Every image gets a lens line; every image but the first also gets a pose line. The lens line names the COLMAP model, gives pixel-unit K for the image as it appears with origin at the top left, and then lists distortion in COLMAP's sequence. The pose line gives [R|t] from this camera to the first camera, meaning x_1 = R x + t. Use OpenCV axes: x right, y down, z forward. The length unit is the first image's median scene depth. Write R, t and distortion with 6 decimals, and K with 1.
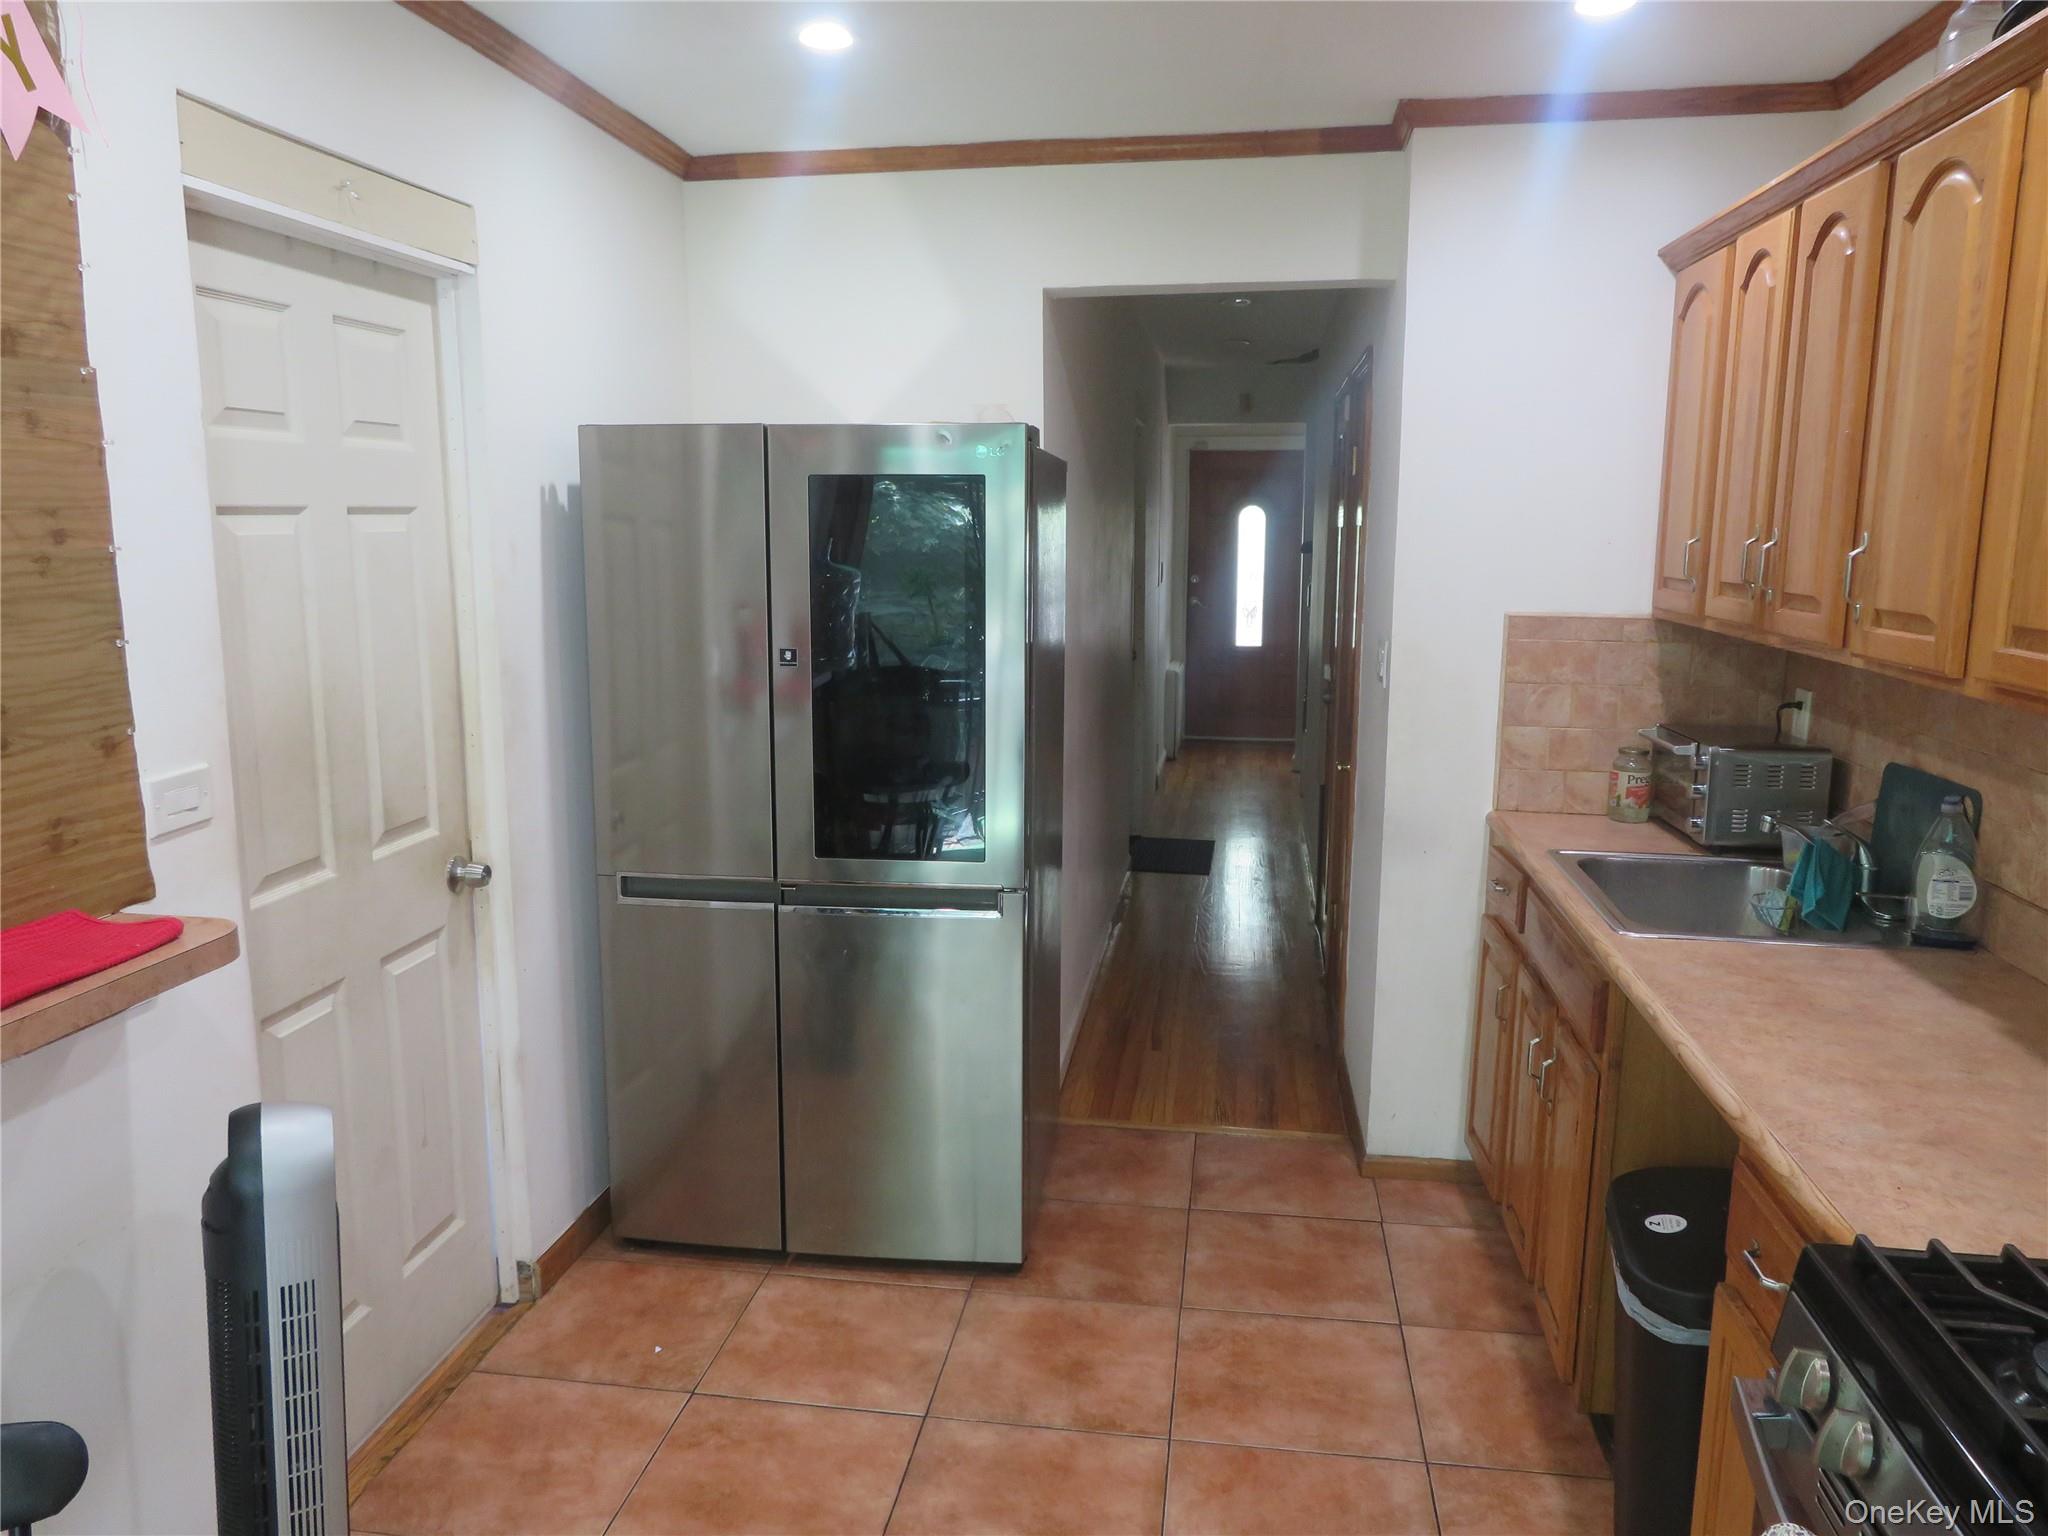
lens RADIAL K [[1473.8, 0, 1026.7], [0, 1473.8, 758.1], [0, 0, 1]] dist [-0.009719, 0.012181]
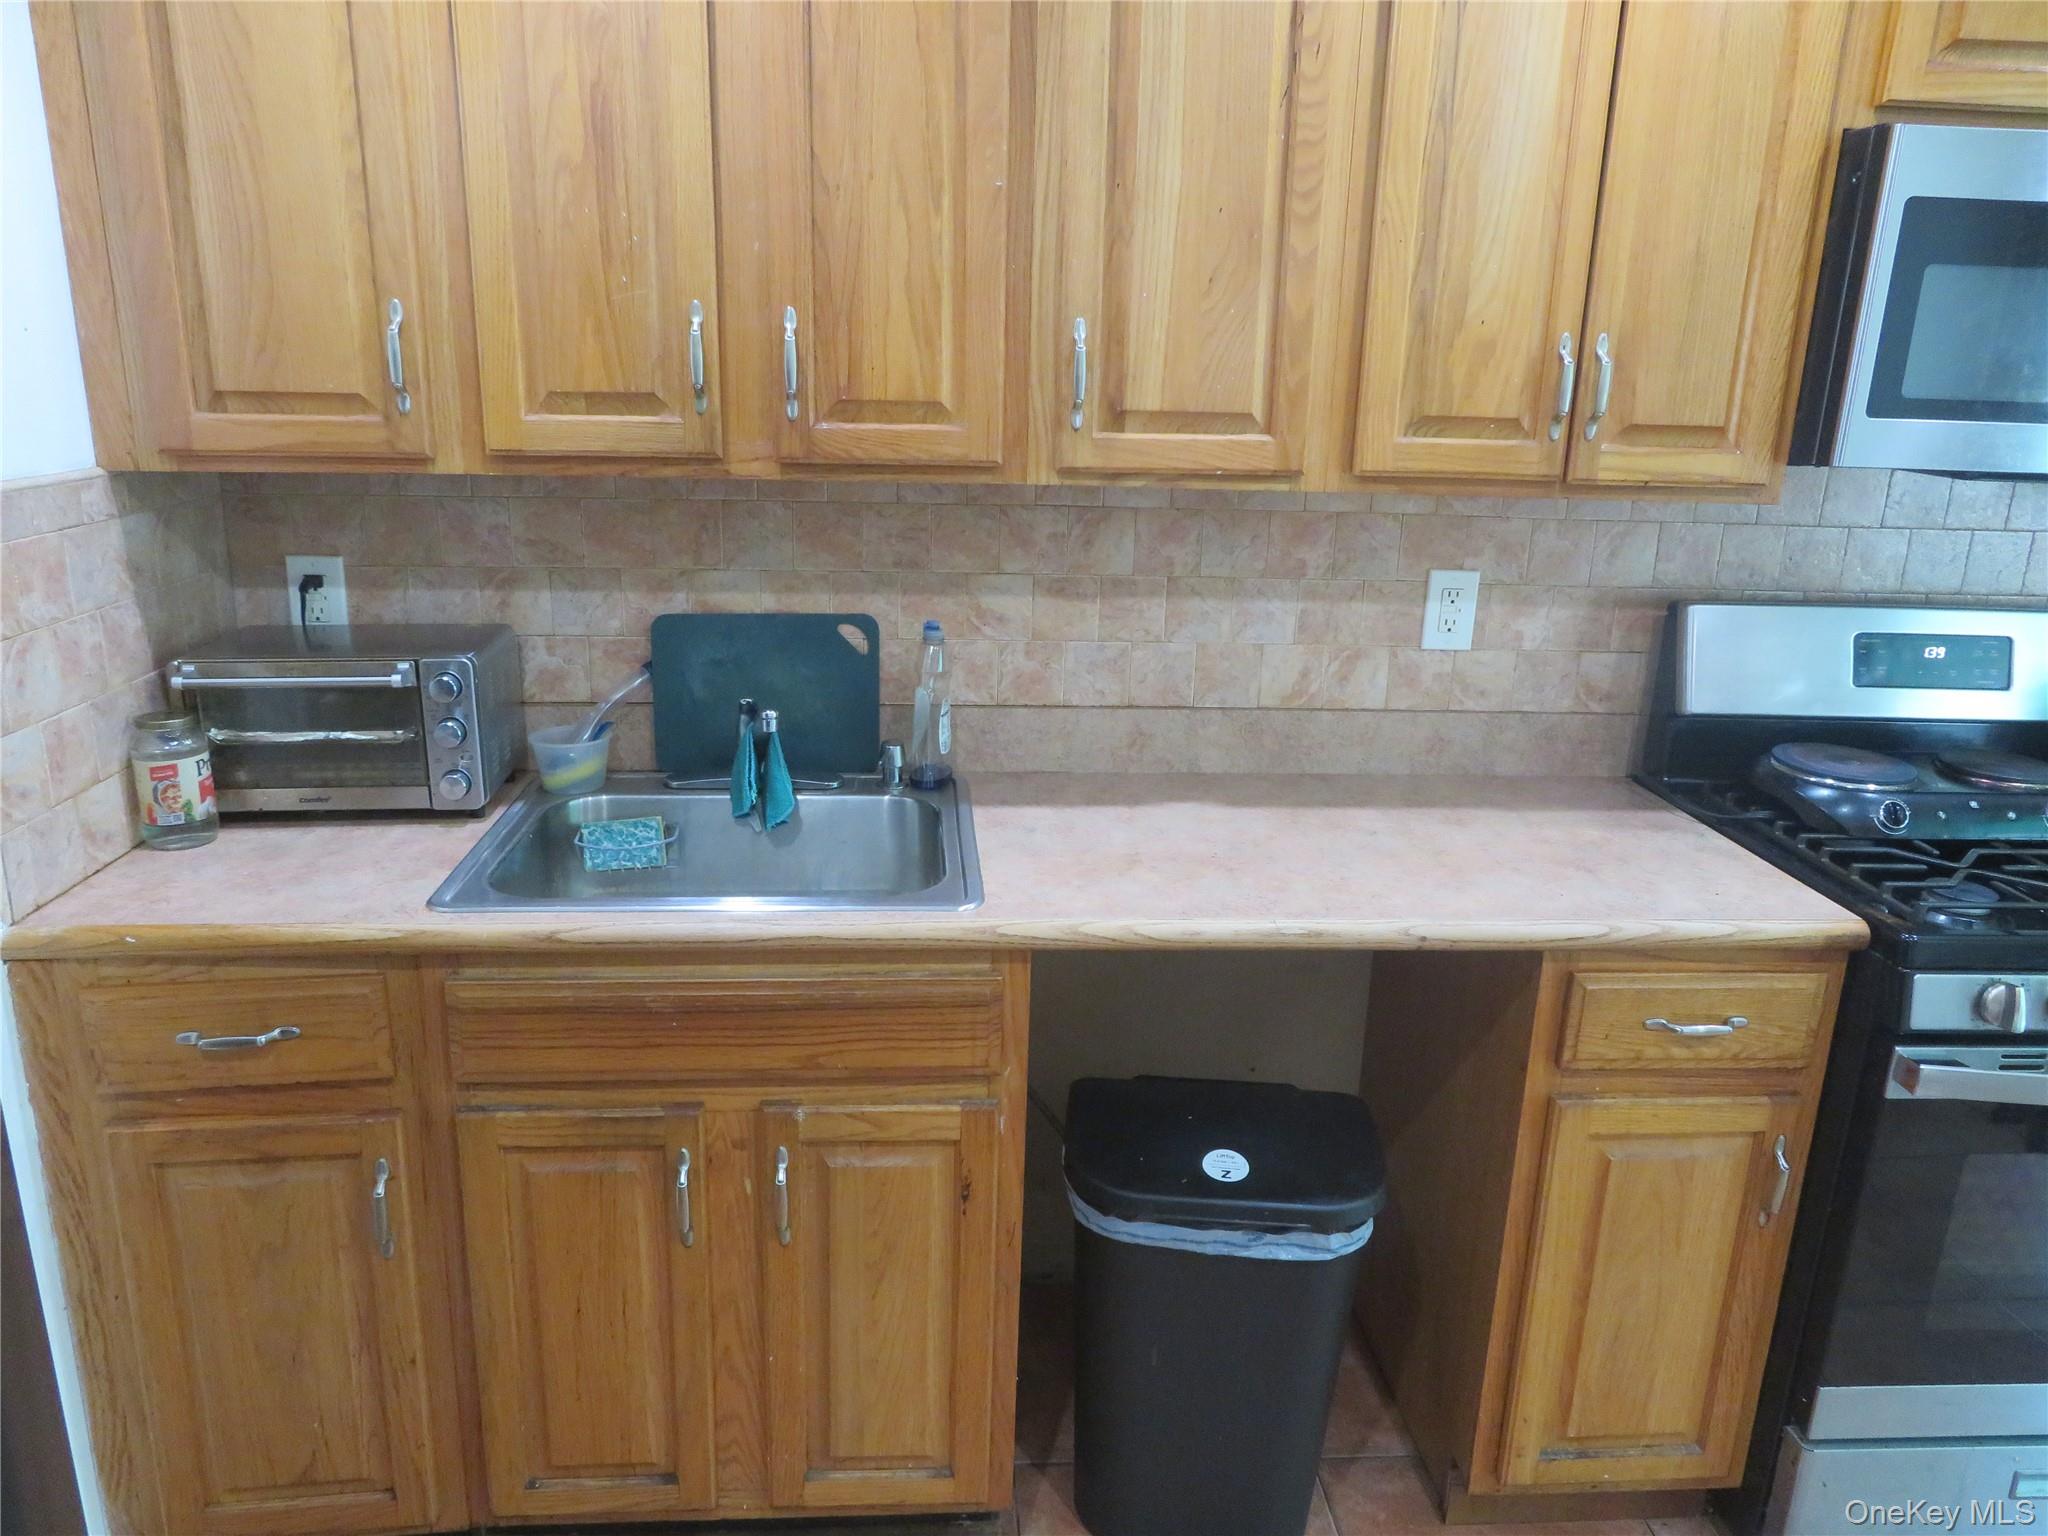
lens RADIAL K [[1473.8, 0, 1017.7], [0, 1473.8, 759.8], [0, 0, 1]] dist [-0.009719, 0.012181]
pose [[-0.192526, -0.293265, 0.936445, -0.250385], [0.137445, 0.936832, 0.321643, -0.177028], [-0.971618, 0.190635, -0.140057, 1.089873]]
